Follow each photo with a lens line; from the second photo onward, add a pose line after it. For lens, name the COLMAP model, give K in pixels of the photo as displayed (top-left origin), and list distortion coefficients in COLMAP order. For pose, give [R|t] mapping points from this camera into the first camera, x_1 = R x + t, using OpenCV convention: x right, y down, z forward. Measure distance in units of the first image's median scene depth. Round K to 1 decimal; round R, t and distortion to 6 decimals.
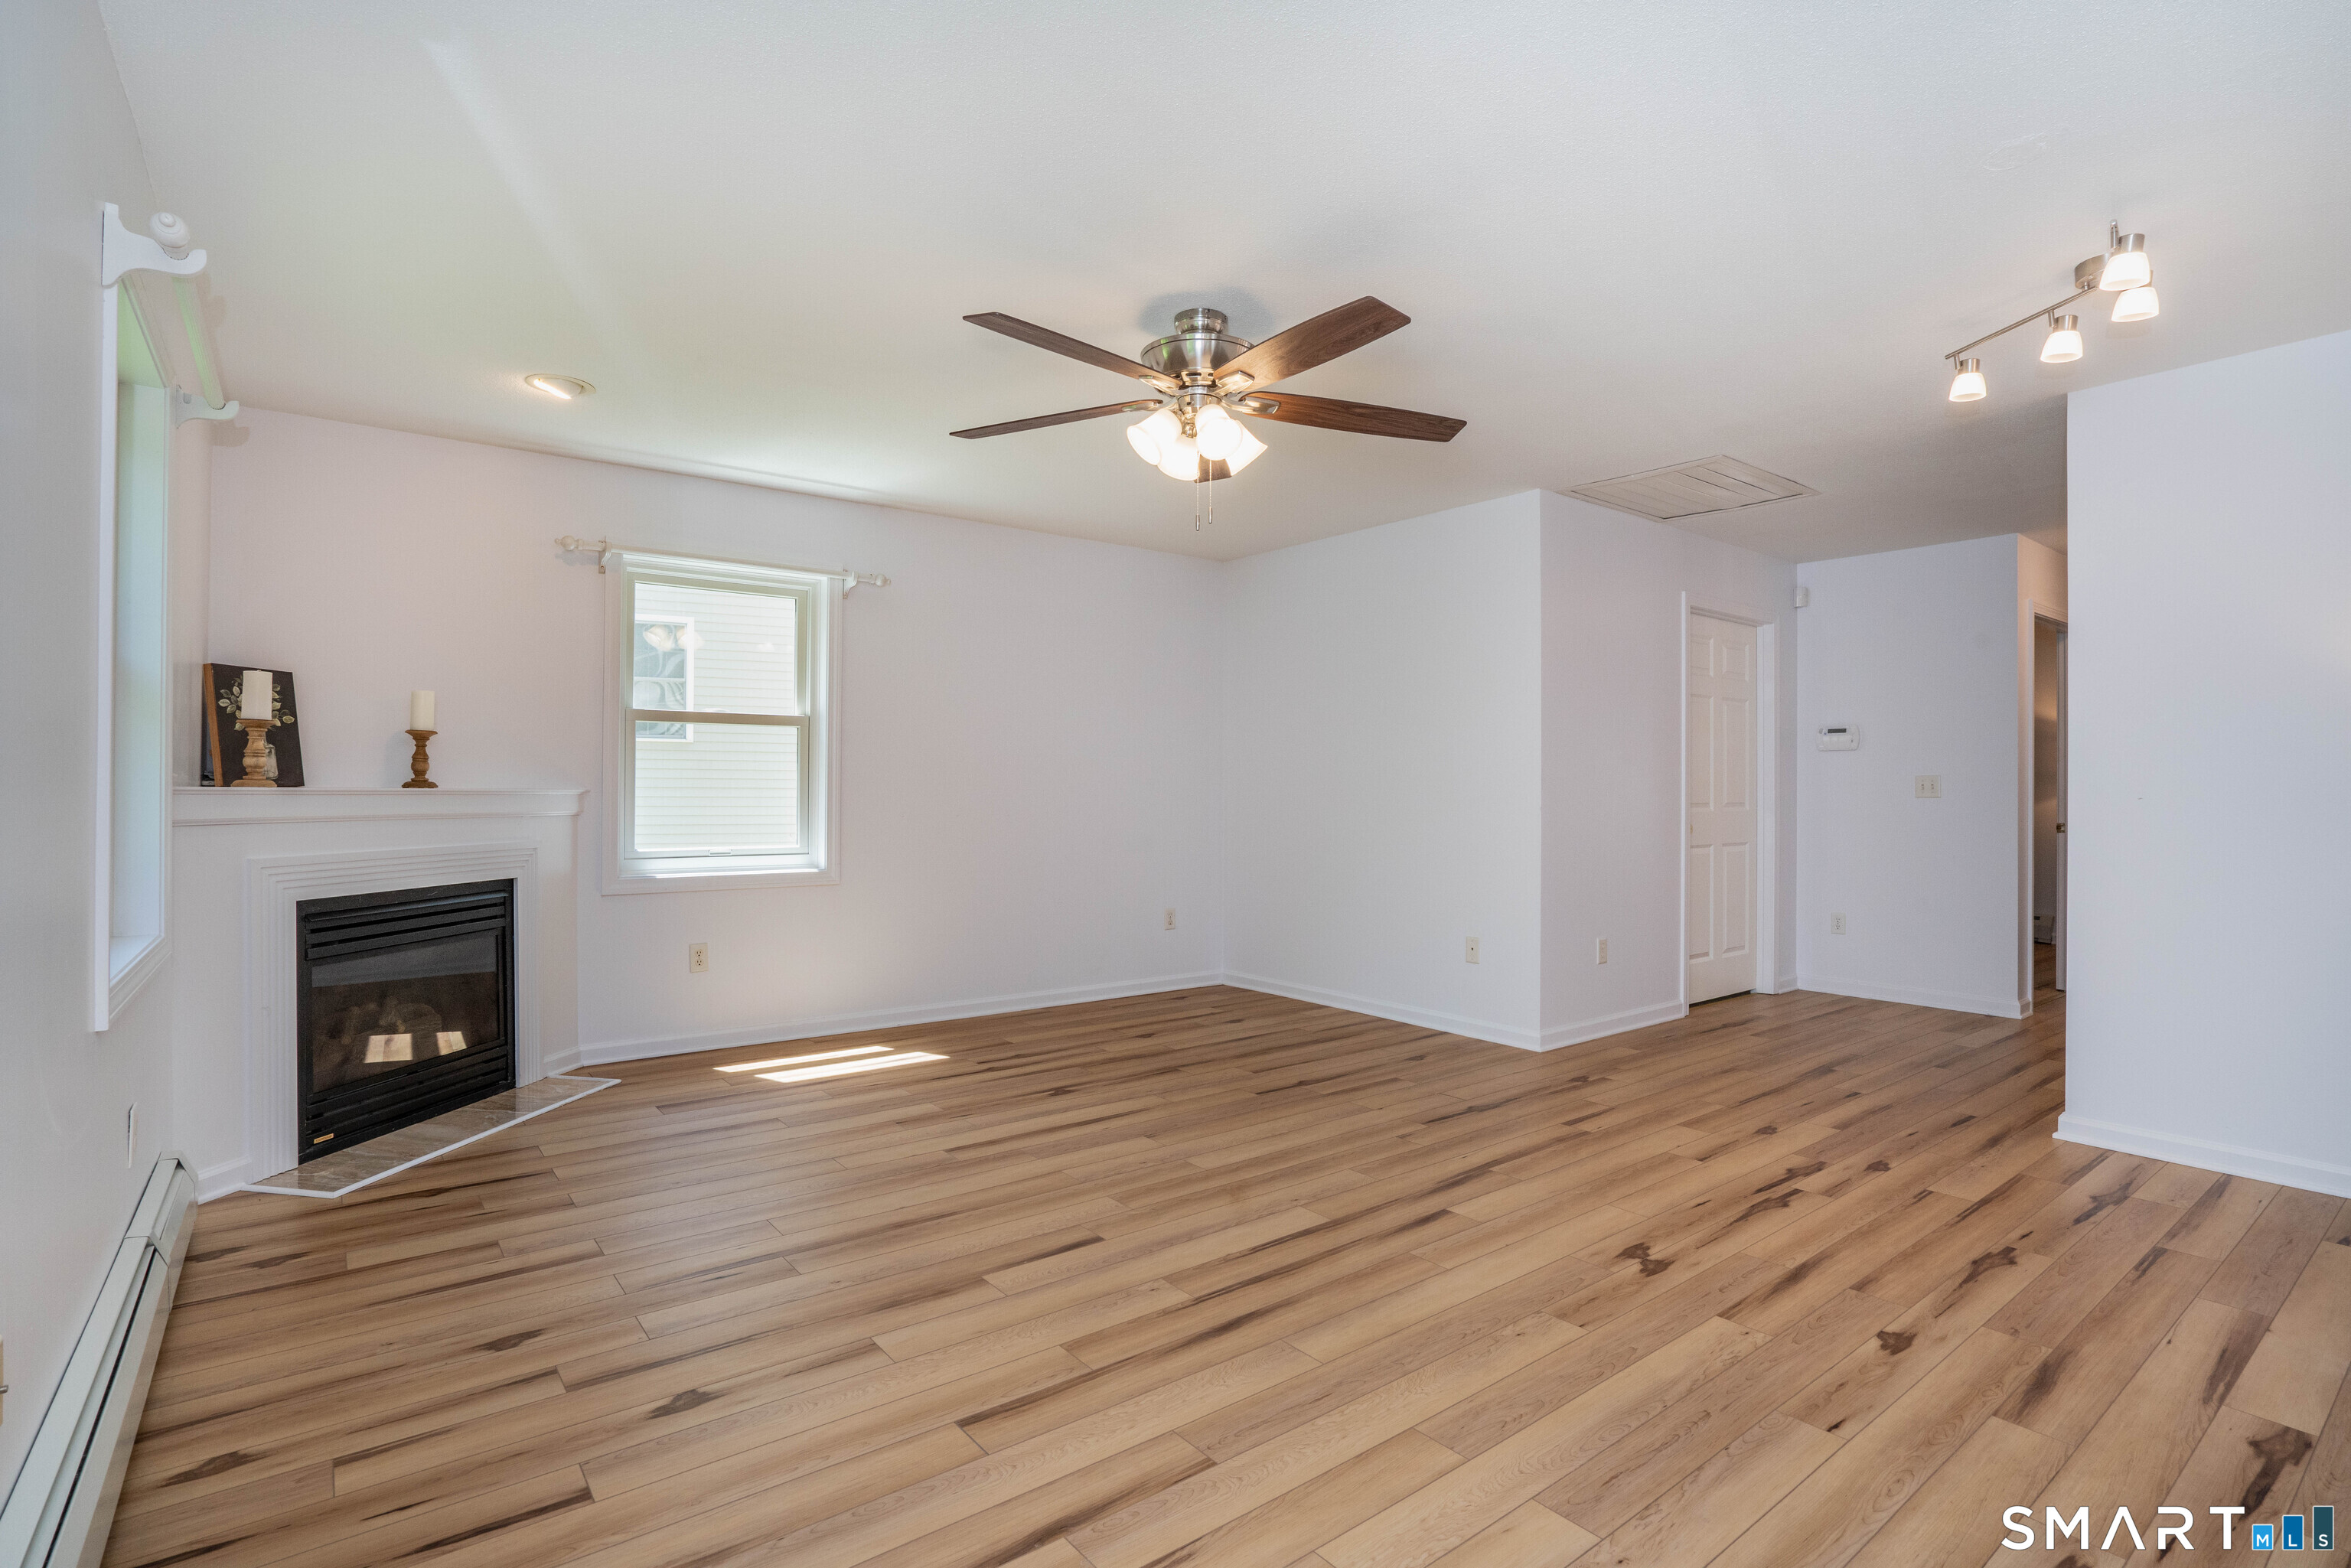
lens RADIAL K [[1121.0, 0, 1180.7], [0, 1121.0, 781.9], [0, 0, 1]] dist [-0.059071, 0.028290]
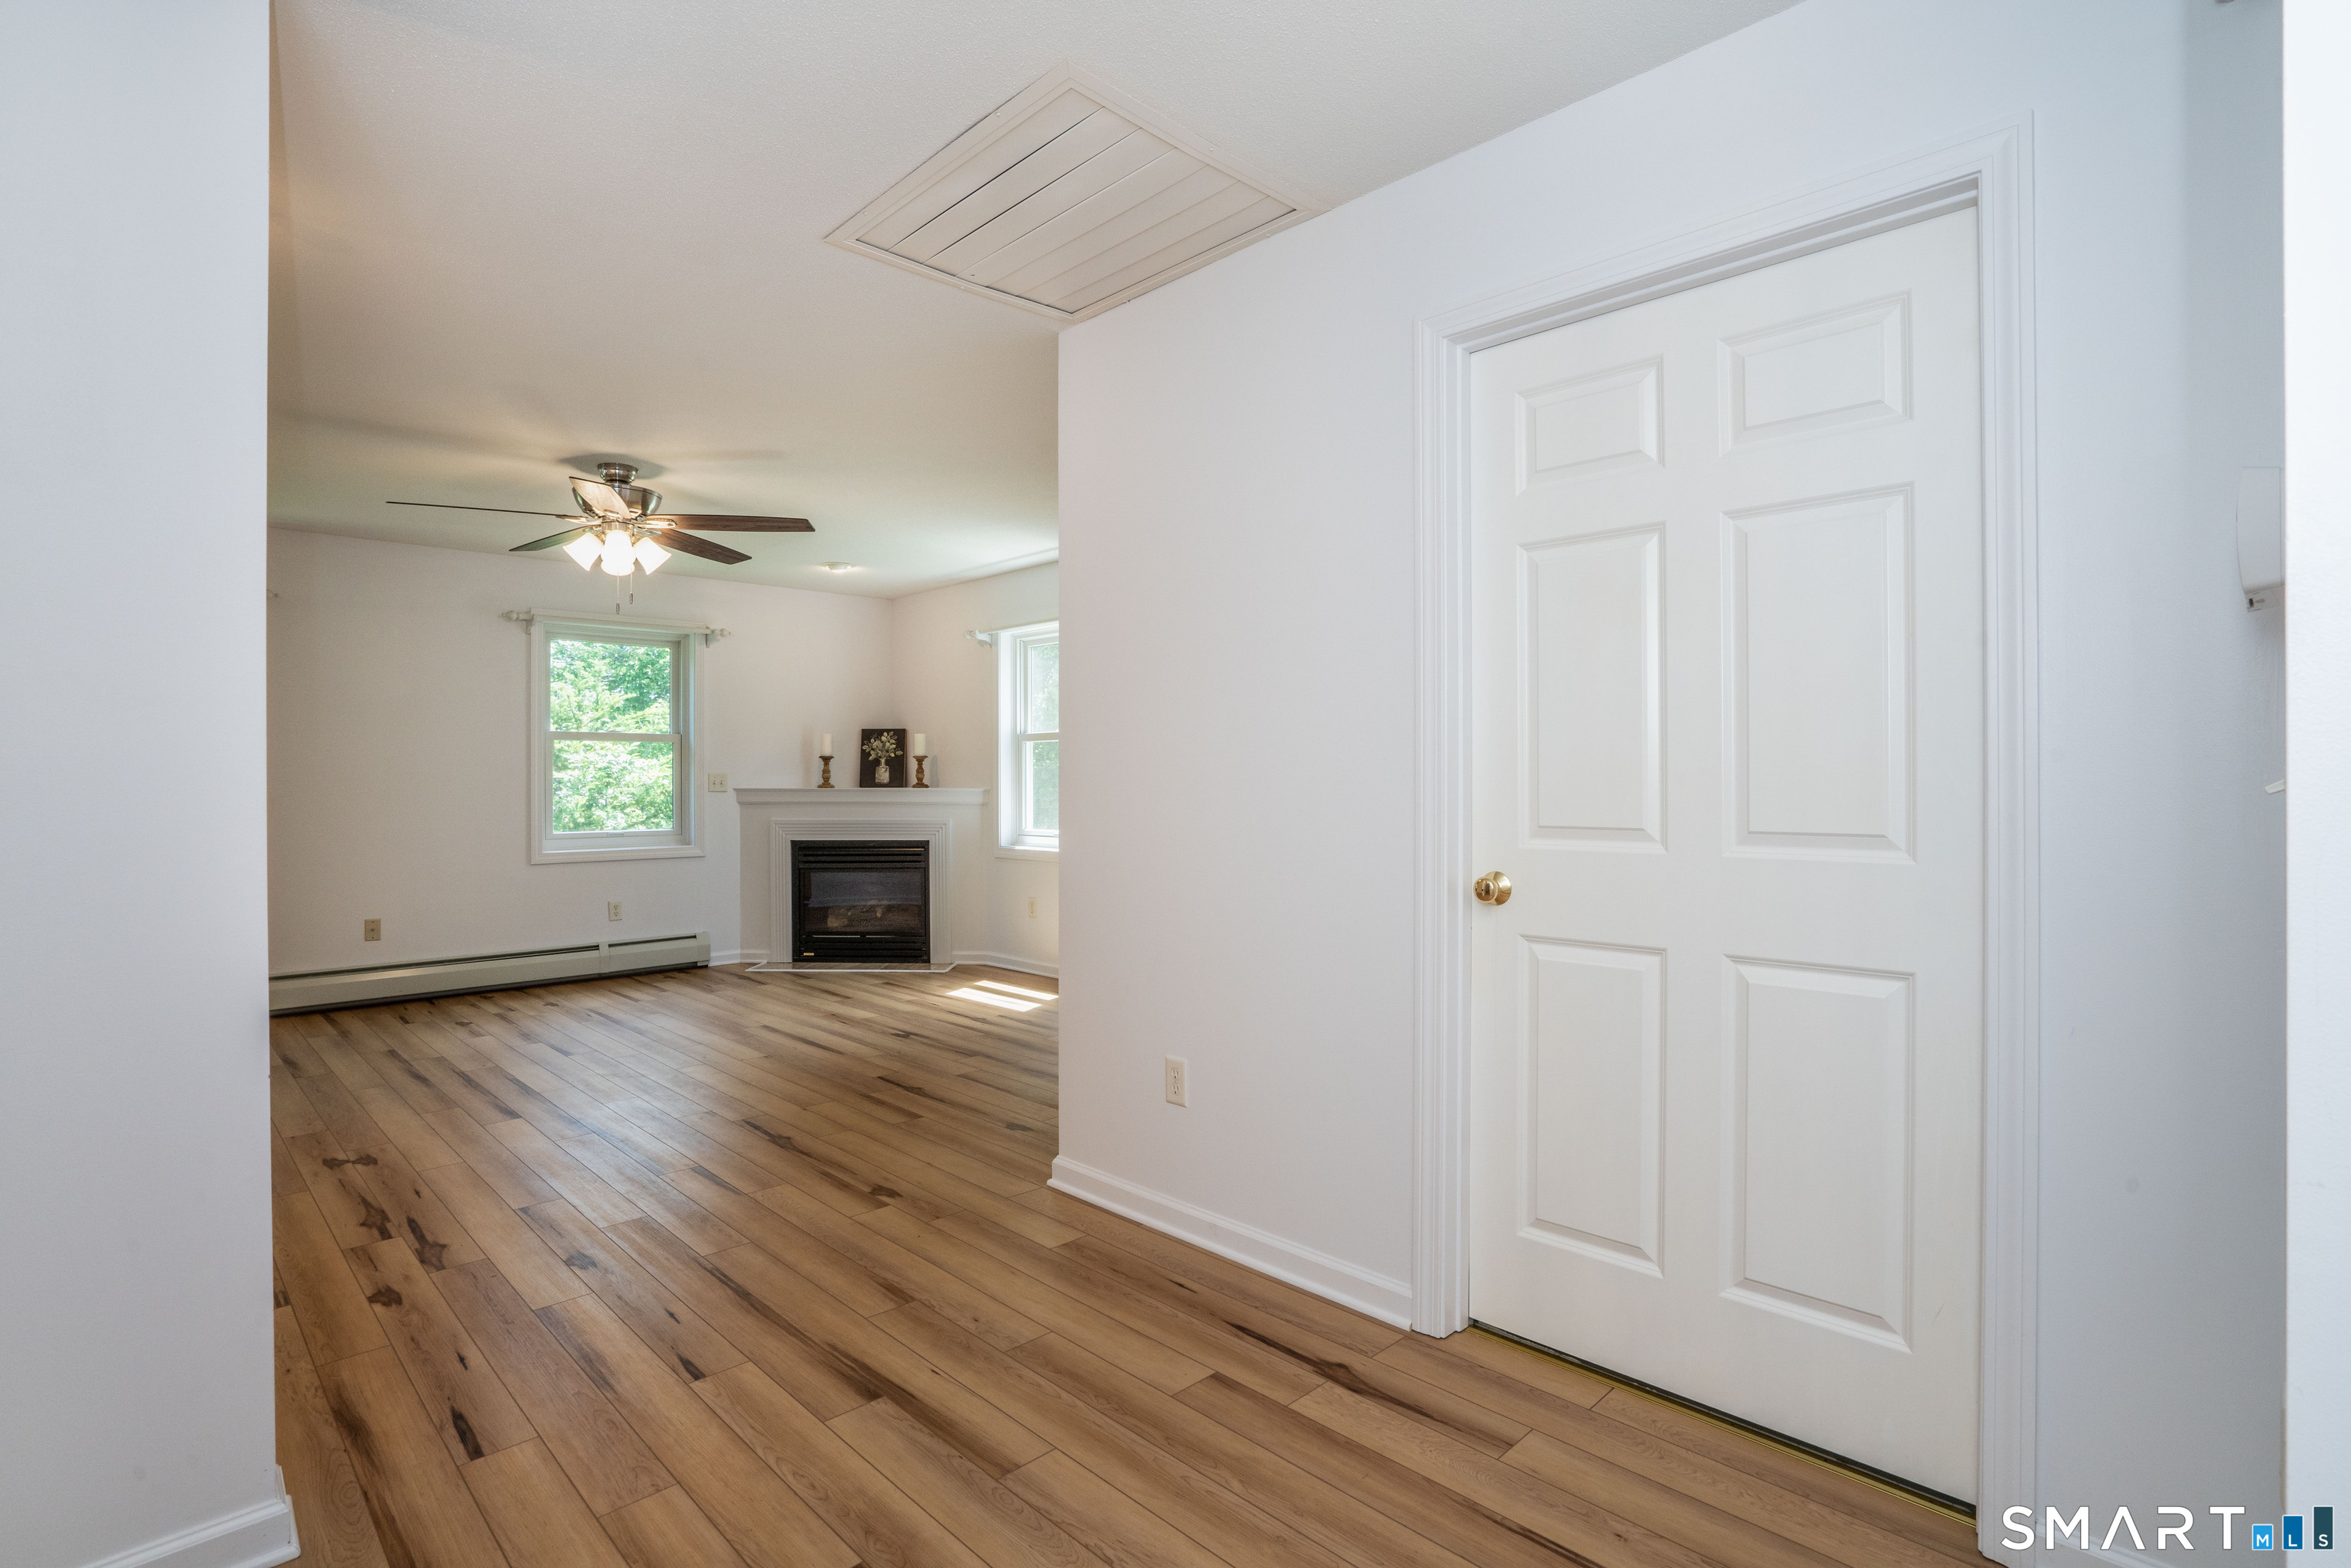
lens RADIAL K [[1121.0, 0, 1180.7], [0, 1121.0, 781.9], [0, 0, 1]] dist [-0.059071, 0.028290]
pose [[0.126067, -0.004632, -0.992011, 1.508971], [0.010263, 0.999942, -0.003364, 0.008489], [0.991969, -0.009757, 0.126107, 1.513069]]
